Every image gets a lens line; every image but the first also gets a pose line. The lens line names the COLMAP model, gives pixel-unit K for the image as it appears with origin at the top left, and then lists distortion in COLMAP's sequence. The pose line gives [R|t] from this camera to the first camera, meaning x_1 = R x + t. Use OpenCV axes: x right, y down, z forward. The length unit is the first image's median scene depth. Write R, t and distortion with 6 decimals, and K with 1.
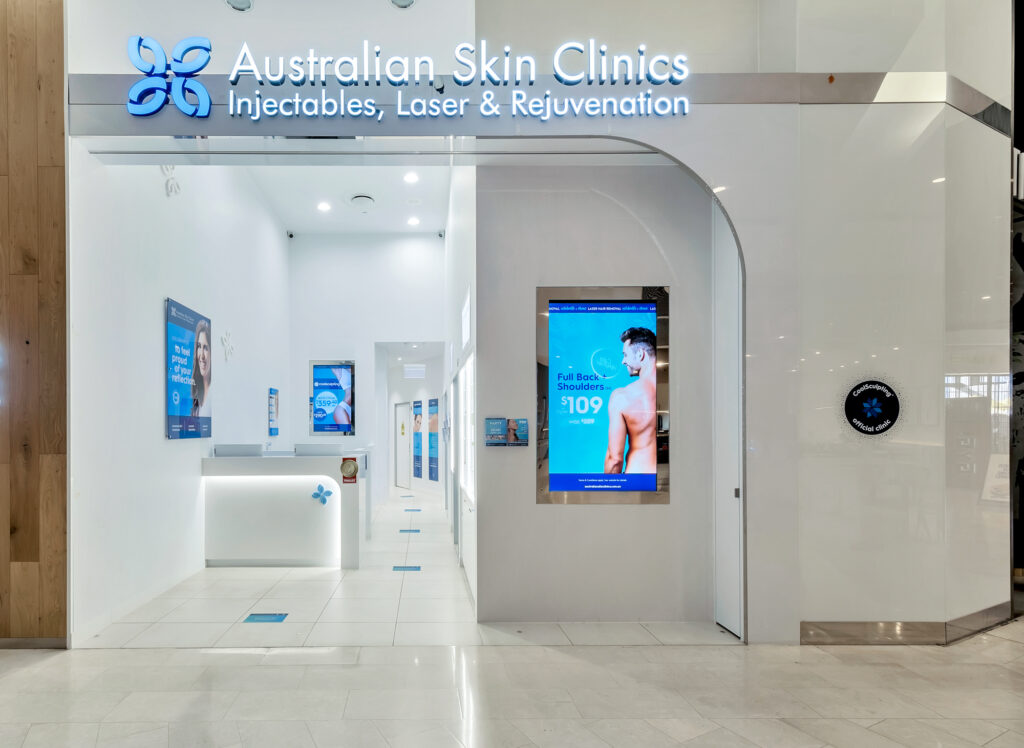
lens RADIAL K [[528.5, 0, 428.6], [0, 528.5, 427.9], [0, 0, 1]] dist [0.009469, 0.000935]
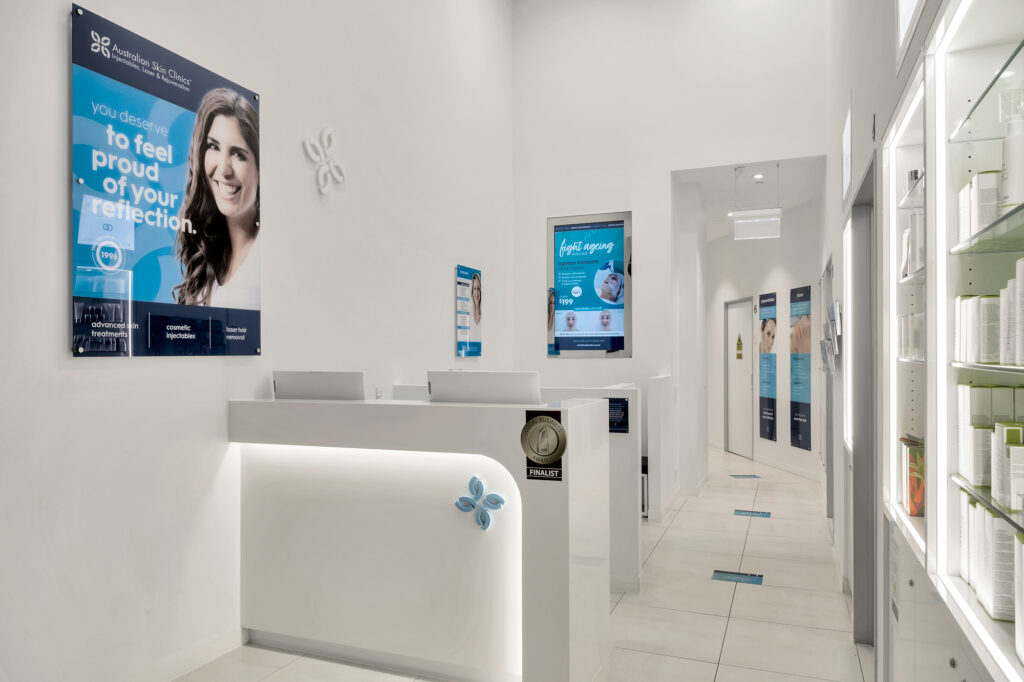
lens RADIAL K [[708.0, 0, 505.0], [0, 708.0, 354.3], [0, 0, 1]] dist [0.011598, -0.011939]
pose [[0.924603, -0.001308, -0.380931, 0.014882], [0.001812, 0.999998, 0.000966, 0.019605], [0.380929, -0.001583, 0.924603, 0.621099]]
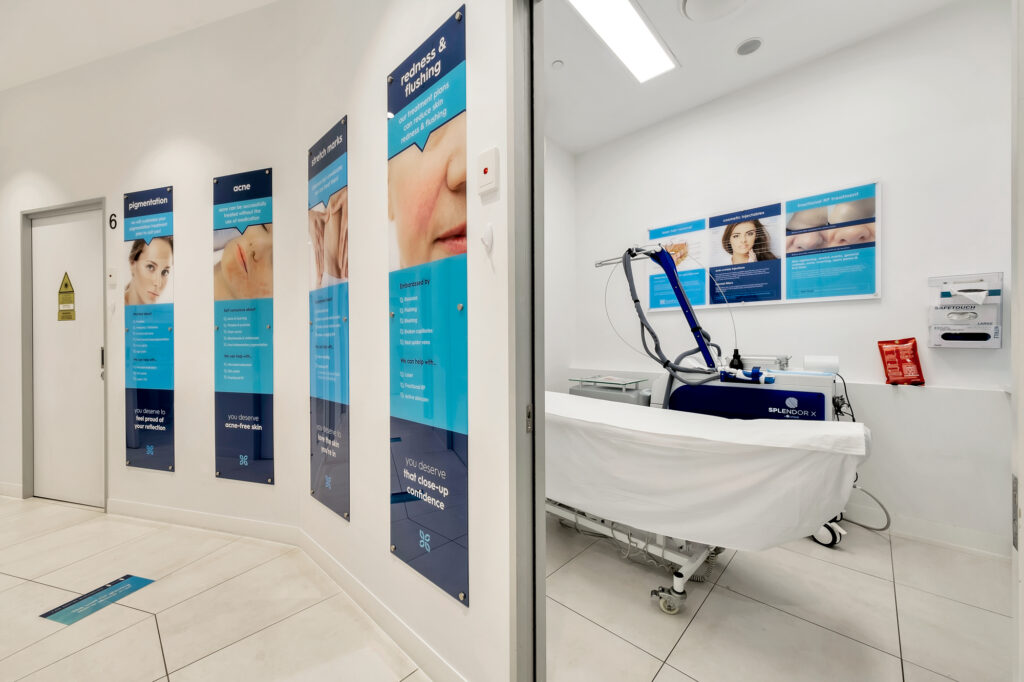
lens RADIAL K [[376.7, 0, 504.5], [0, 376.7, 339.2], [0, 0, 1]] dist [0.002539, 0.000568]
pose [[0.693084, -0.006131, 0.720830, -0.085446], [0.012449, 0.999917, -0.003466, 0.072224], [-0.720749, 0.011375, 0.693103, 1.814327]]
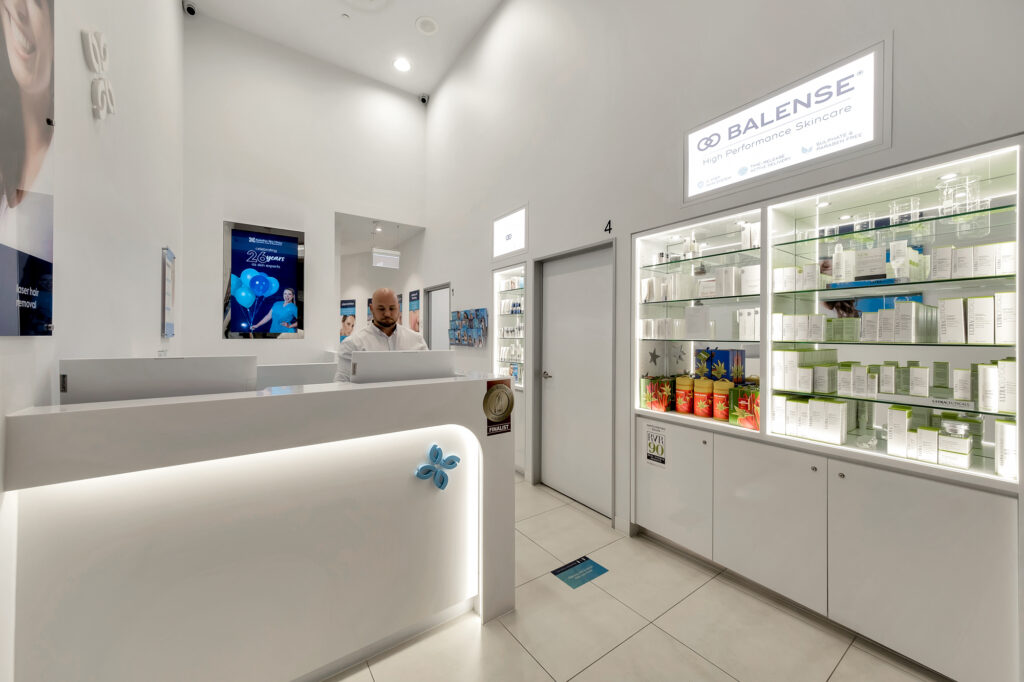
lens RADIAL K [[376.7, 0, 510.8], [0, 376.7, 332.9], [0, 0, 1]] dist [0.002539, 0.000568]
pose [[0.819404, 0.009465, 0.573138, -0.389101], [-0.004662, 0.999941, -0.009849, 0.020252], [-0.573197, 0.005398, 0.819399, 0.831877]]
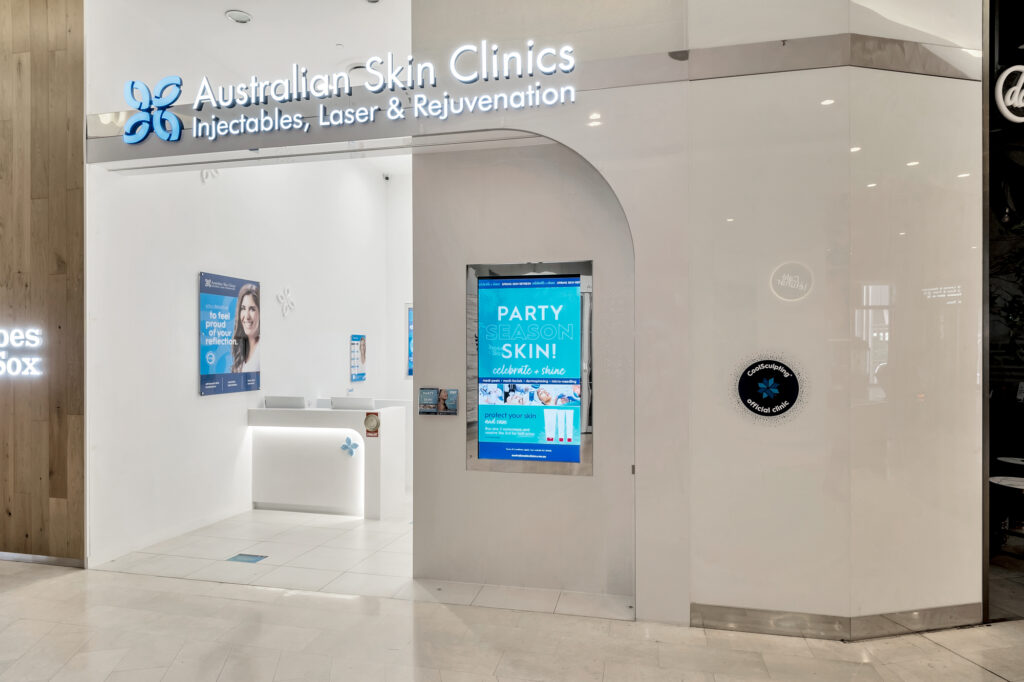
lens RADIAL K [[622.6, 0, 520.0], [0, 622.6, 351.6], [0, 0, 1]] dist [0.008506, -0.008629]
pose [[0.973150, 0.002814, -0.230155, 0.483636], [-0.002371, 0.999995, 0.002201, -0.077923], [0.230160, -0.001596, 0.973151, -0.149313]]
